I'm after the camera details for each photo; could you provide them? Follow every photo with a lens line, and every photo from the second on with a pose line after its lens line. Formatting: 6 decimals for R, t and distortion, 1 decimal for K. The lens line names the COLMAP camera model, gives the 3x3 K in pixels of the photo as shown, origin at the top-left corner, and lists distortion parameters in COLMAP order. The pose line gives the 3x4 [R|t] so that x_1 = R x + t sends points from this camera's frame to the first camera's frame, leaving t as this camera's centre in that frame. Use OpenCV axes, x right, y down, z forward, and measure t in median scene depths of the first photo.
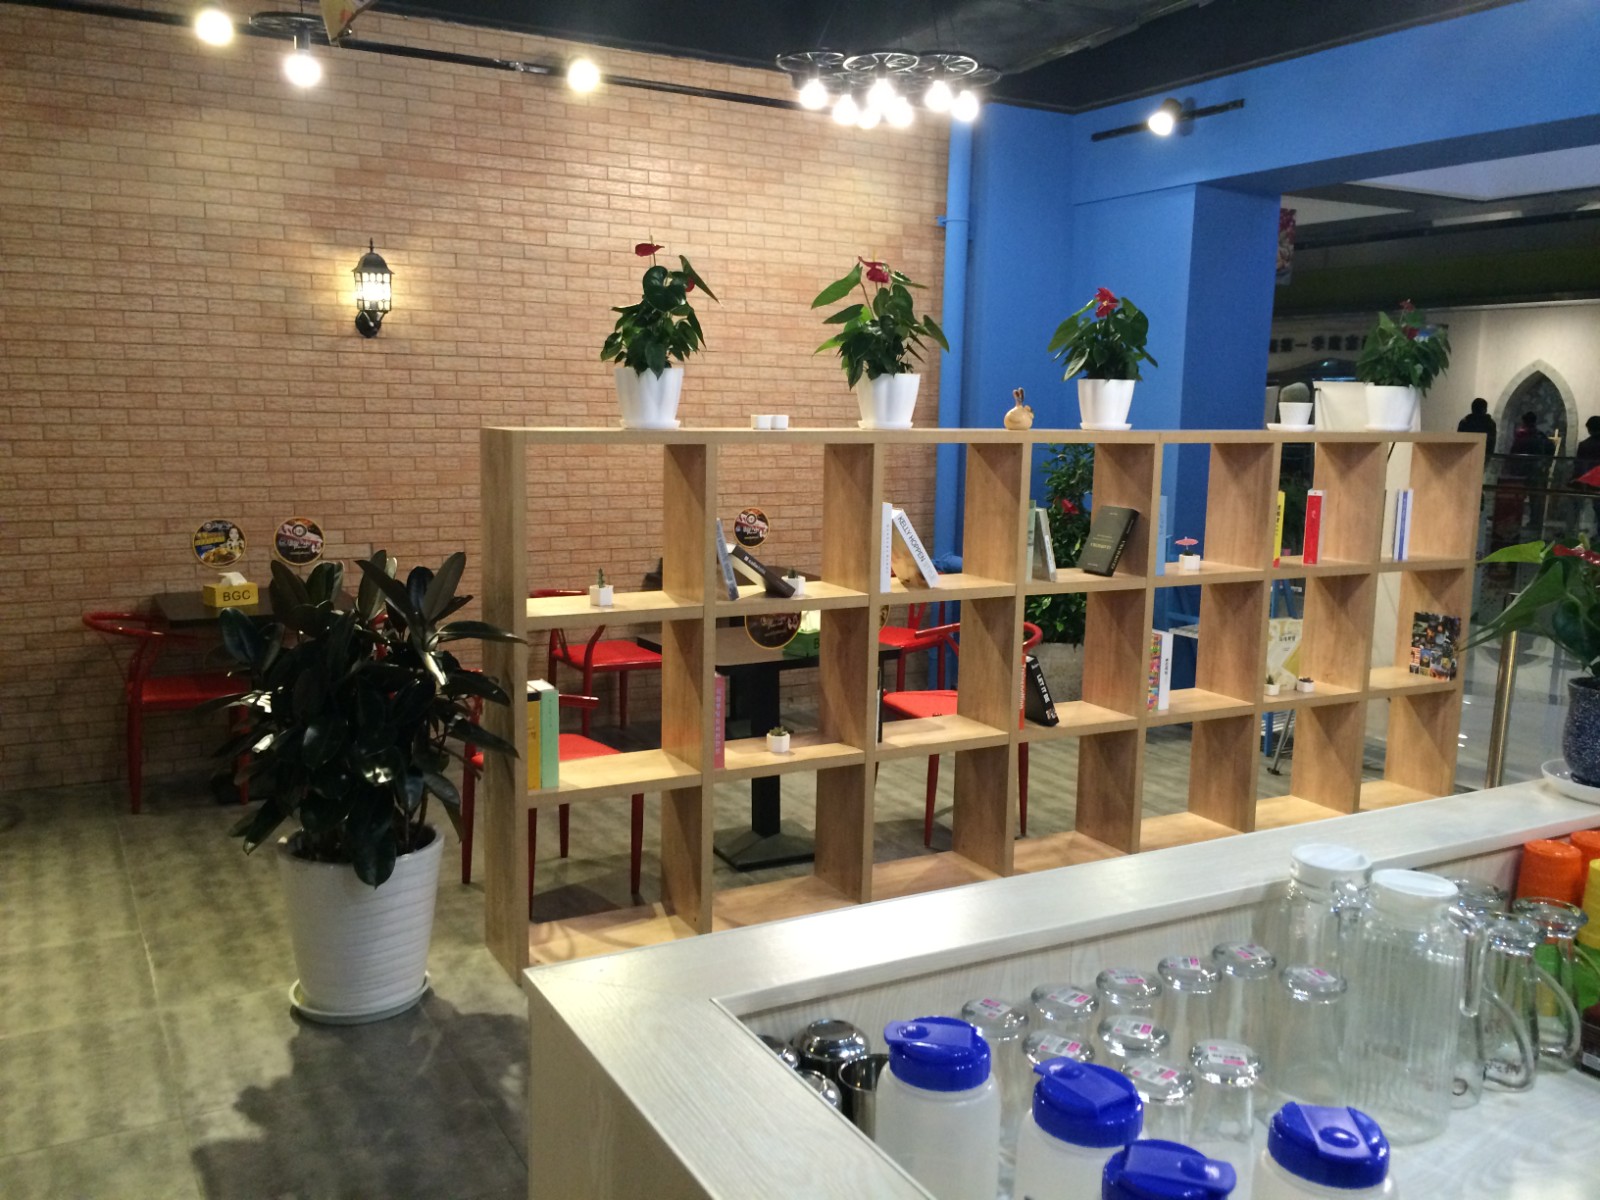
lens RADIAL K [[1371.5, 0, 799.8], [0, 1371.5, 601.8], [0, 0, 1]] dist [0.071765, -0.088692]
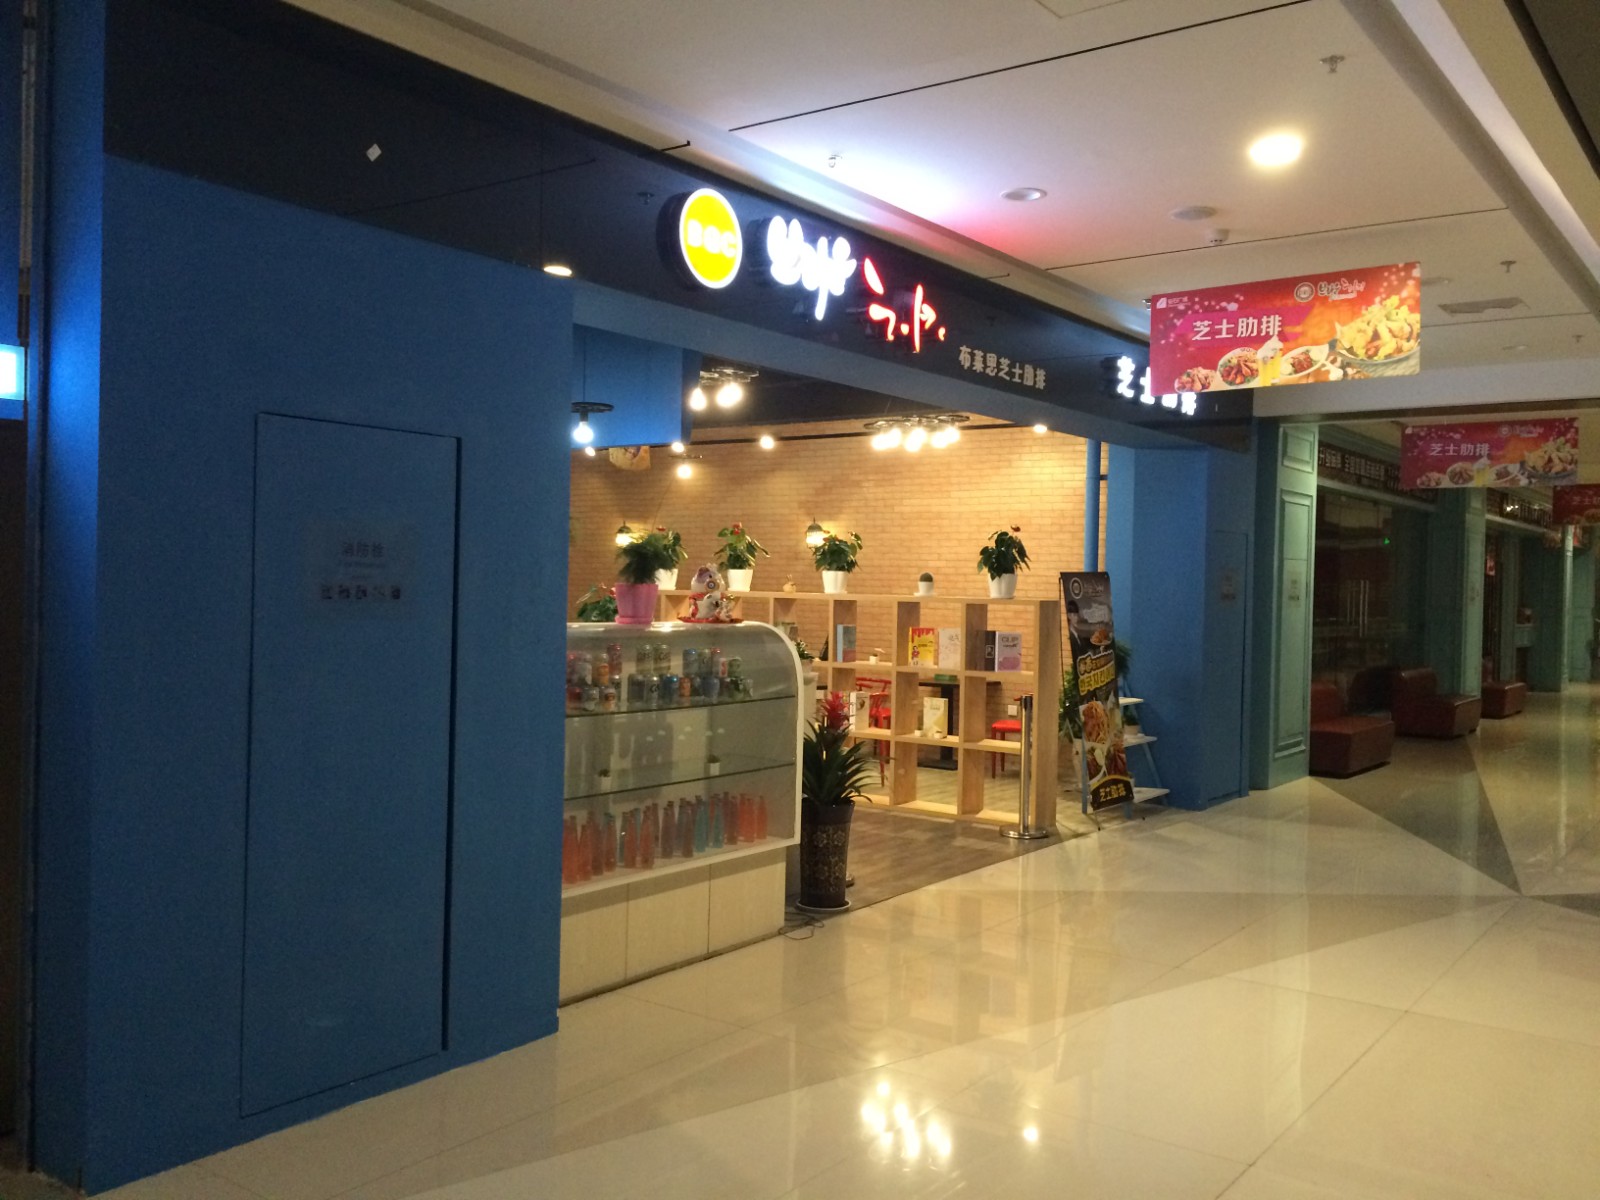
lens RADIAL K [[1371.5, 0, 803.6], [0, 1371.5, 588.7], [0, 0, 1]] dist [0.071765, -0.088692]
pose [[0.419027, -0.003962, -0.907965, 1.644388], [-0.143396, 0.987152, -0.070485, 0.018073], [0.896579, 0.159733, 0.413075, 0.052433]]
